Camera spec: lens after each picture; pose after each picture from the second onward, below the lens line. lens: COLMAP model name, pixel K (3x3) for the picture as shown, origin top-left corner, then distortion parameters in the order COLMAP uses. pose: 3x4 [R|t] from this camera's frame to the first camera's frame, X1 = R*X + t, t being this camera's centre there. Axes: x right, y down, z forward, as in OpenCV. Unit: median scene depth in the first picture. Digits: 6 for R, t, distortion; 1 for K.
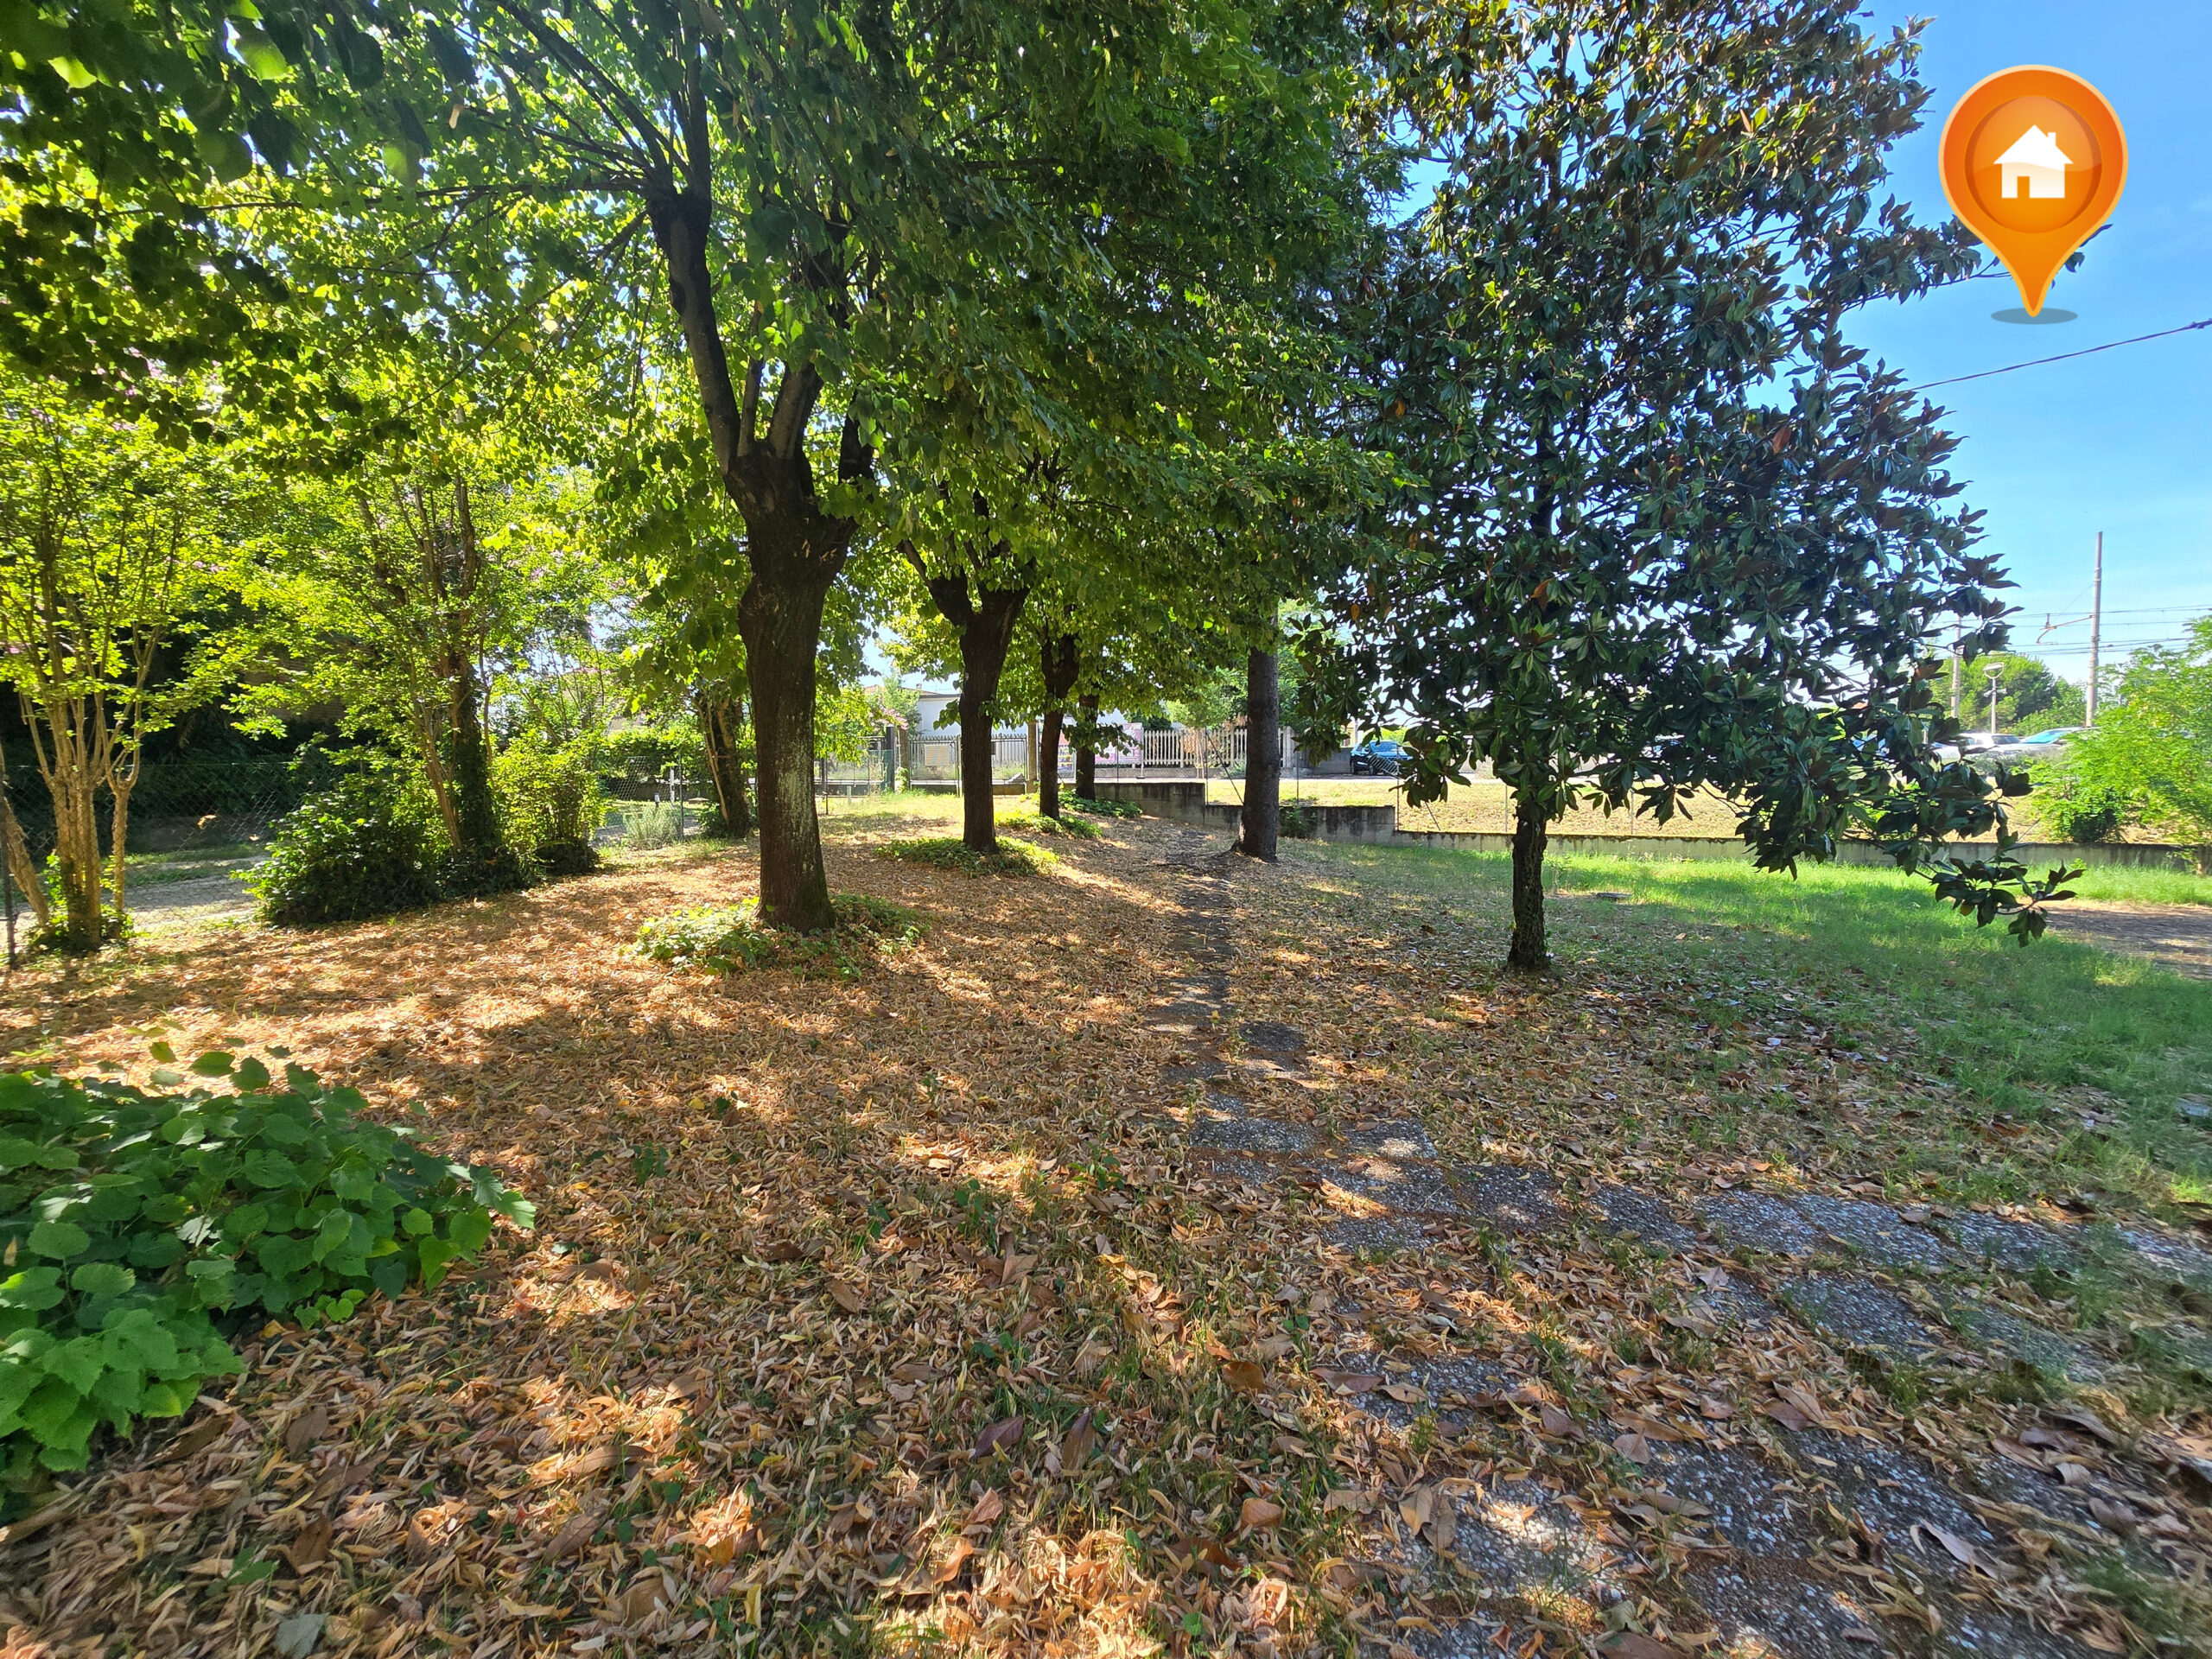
lens RADIAL K [[907.4, 0, 1104.8], [0, 907.4, 811.1], [0, 0, 1]] dist [-0.003238, -0.000014]
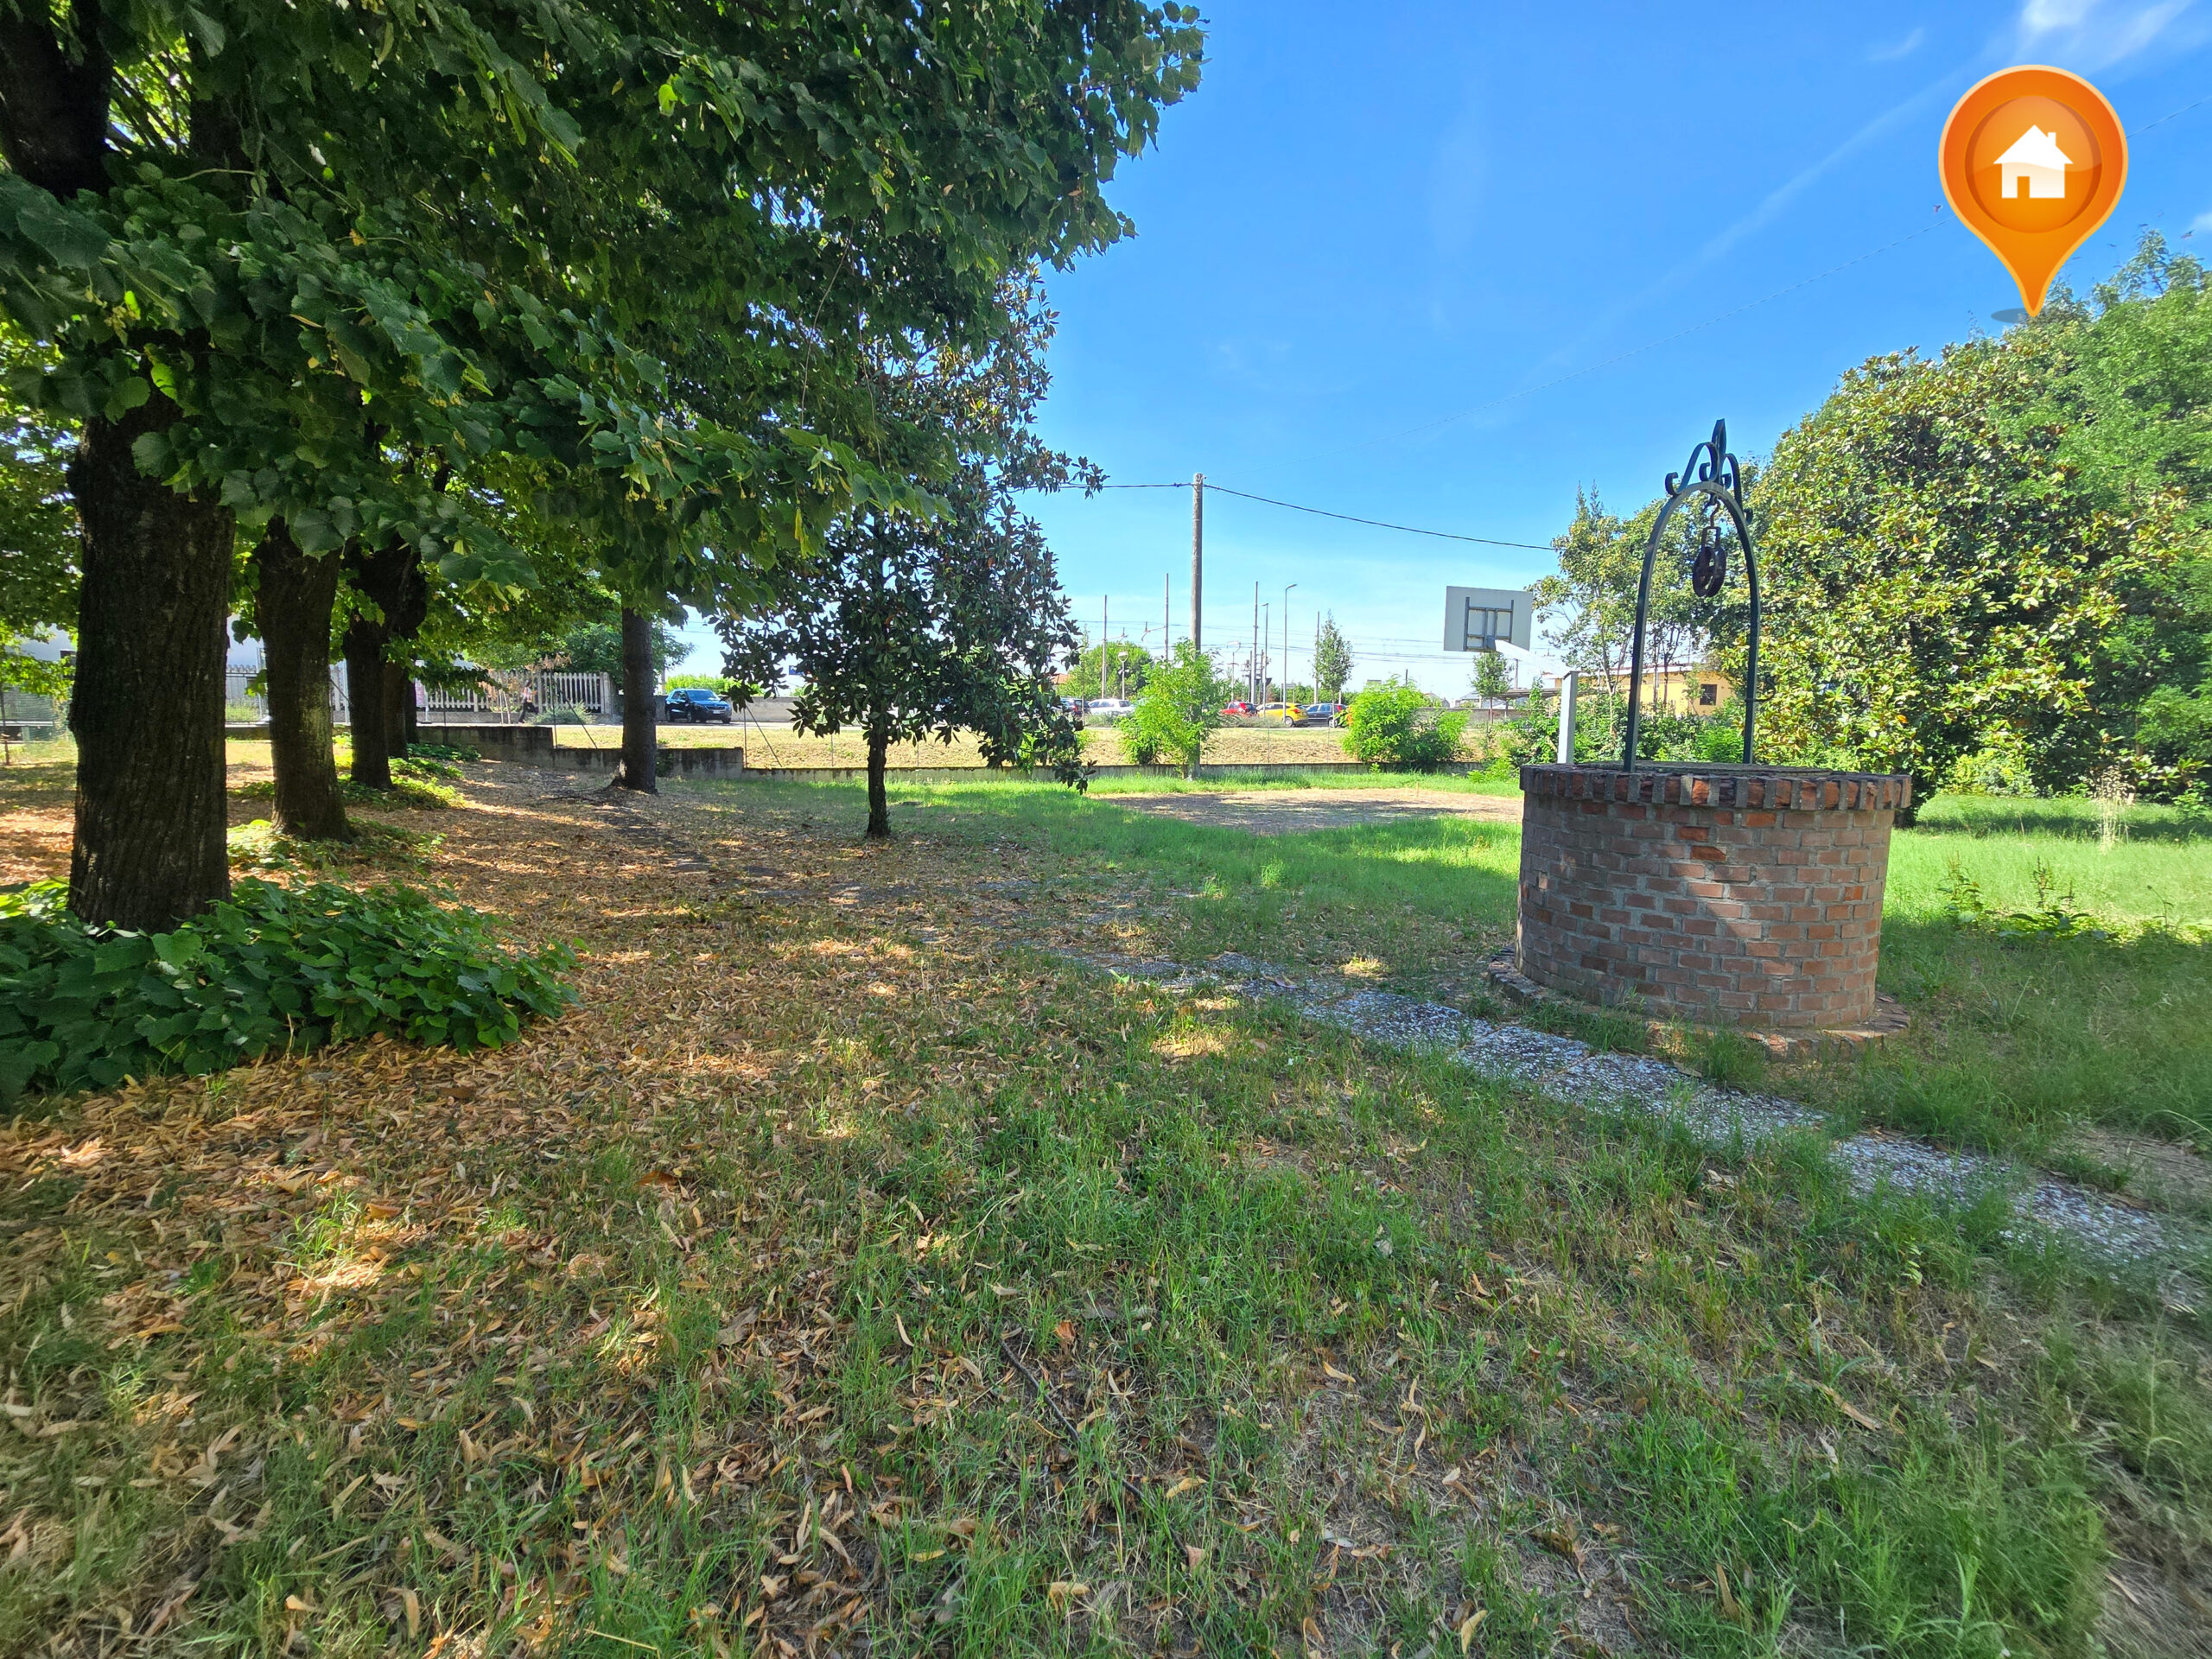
lens RADIAL K [[907.4, 0, 1104.8], [0, 907.4, 811.1], [0, 0, 1]] dist [-0.003238, -0.000014]
pose [[0.736148, -0.054165, 0.674649, -0.418300], [0.017119, 0.997964, 0.061443, 0.037476], [-0.676604, -0.033682, 0.735577, -0.611209]]
